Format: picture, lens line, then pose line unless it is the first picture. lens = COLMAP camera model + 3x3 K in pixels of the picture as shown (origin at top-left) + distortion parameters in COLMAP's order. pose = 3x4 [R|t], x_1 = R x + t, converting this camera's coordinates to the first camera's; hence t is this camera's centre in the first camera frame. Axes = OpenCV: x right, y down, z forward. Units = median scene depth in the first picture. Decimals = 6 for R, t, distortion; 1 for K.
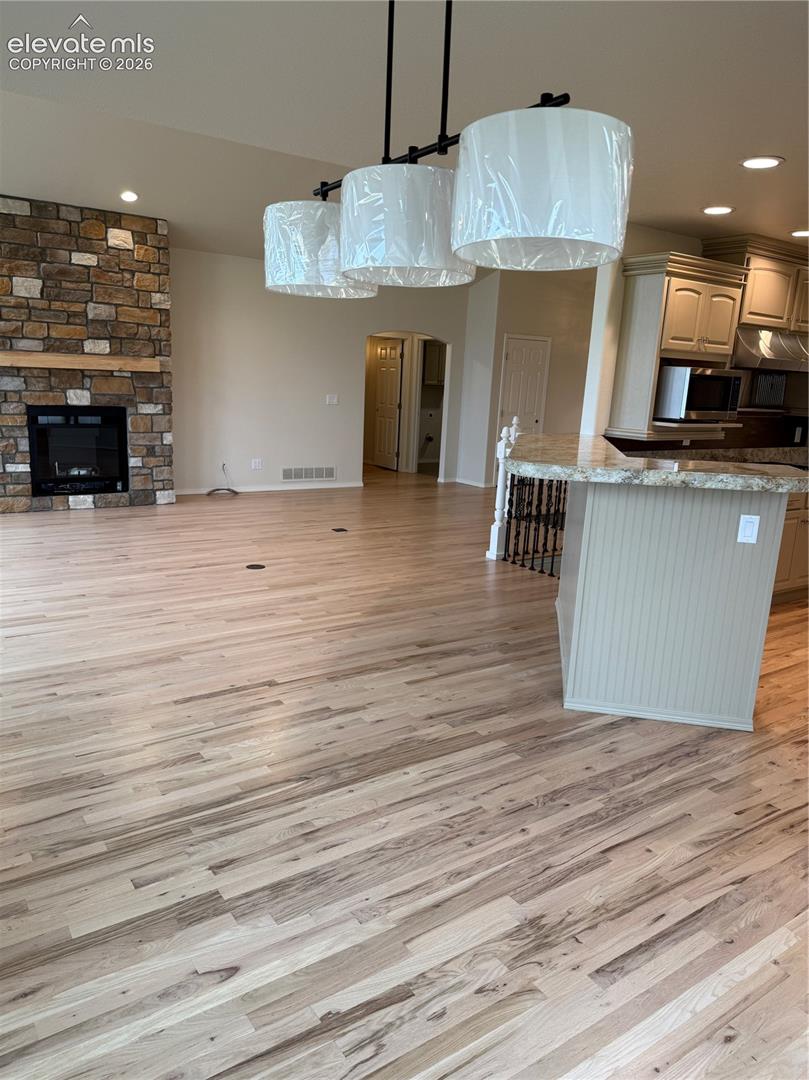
lens RADIAL K [[766.6, 0, 404.6], [0, 766.6, 548.2], [0, 0, 1]] dist [0.165818, -0.370016]
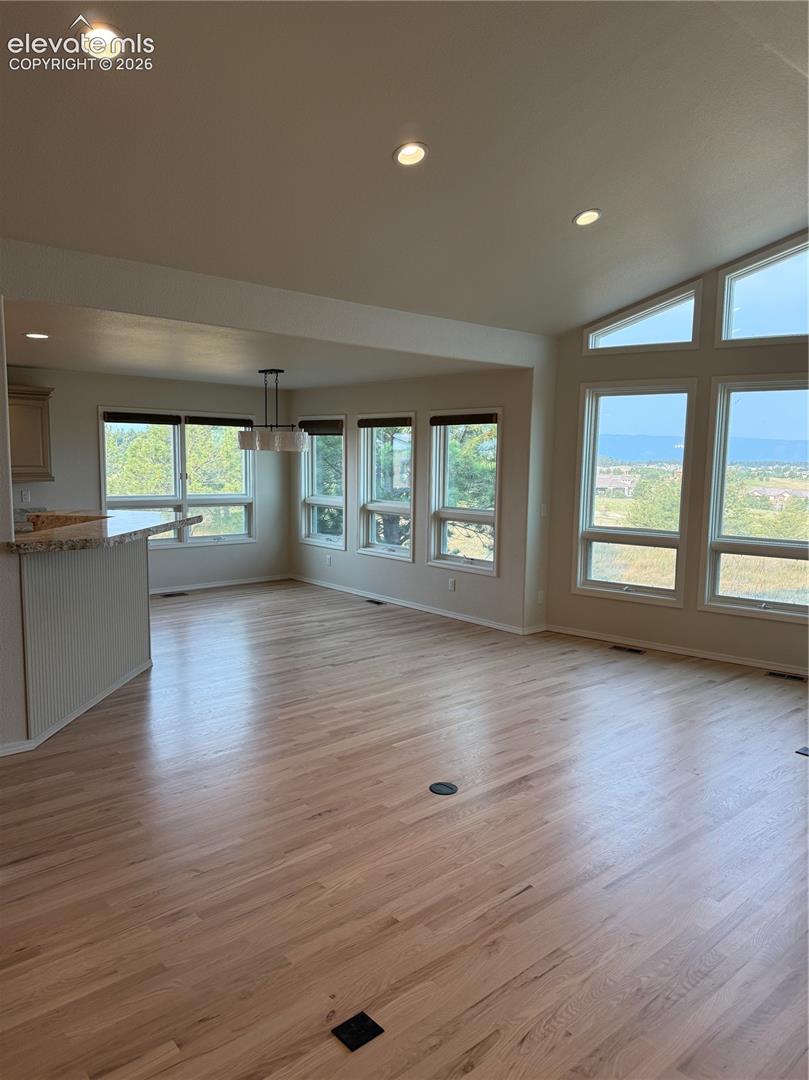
lens RADIAL K [[766.6, 0, 404.6], [0, 766.6, 548.2], [0, 0, 1]] dist [0.165818, -0.370016]
pose [[-0.992301, -0.045903, -0.115032, -0.099353], [-0.081285, 0.942133, 0.325236, -0.487143], [0.093446, 0.332082, -0.938610, 1.997162]]
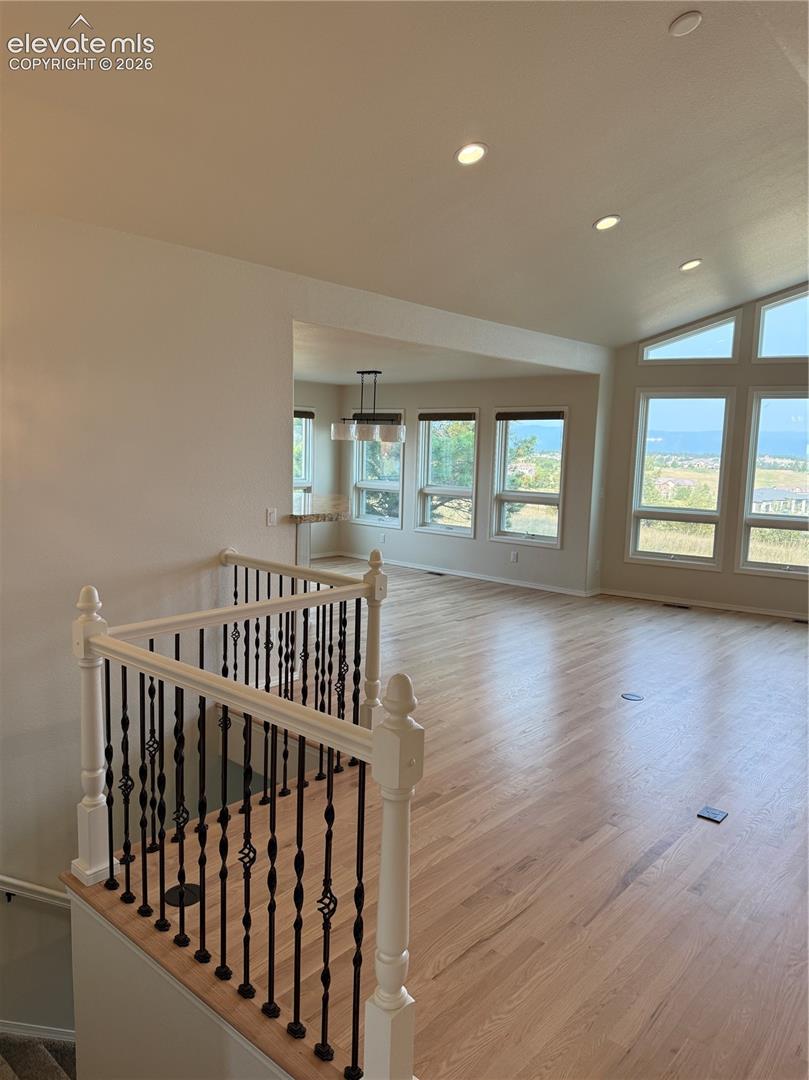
lens RADIAL K [[766.6, 0, 404.6], [0, 766.6, 548.2], [0, 0, 1]] dist [0.165818, -0.370016]
pose [[-0.968568, -0.038235, -0.245794, 0.352259], [-0.120188, 0.937056, 0.327842, -0.507062], [0.217788, 0.347079, -0.912198, 2.183167]]
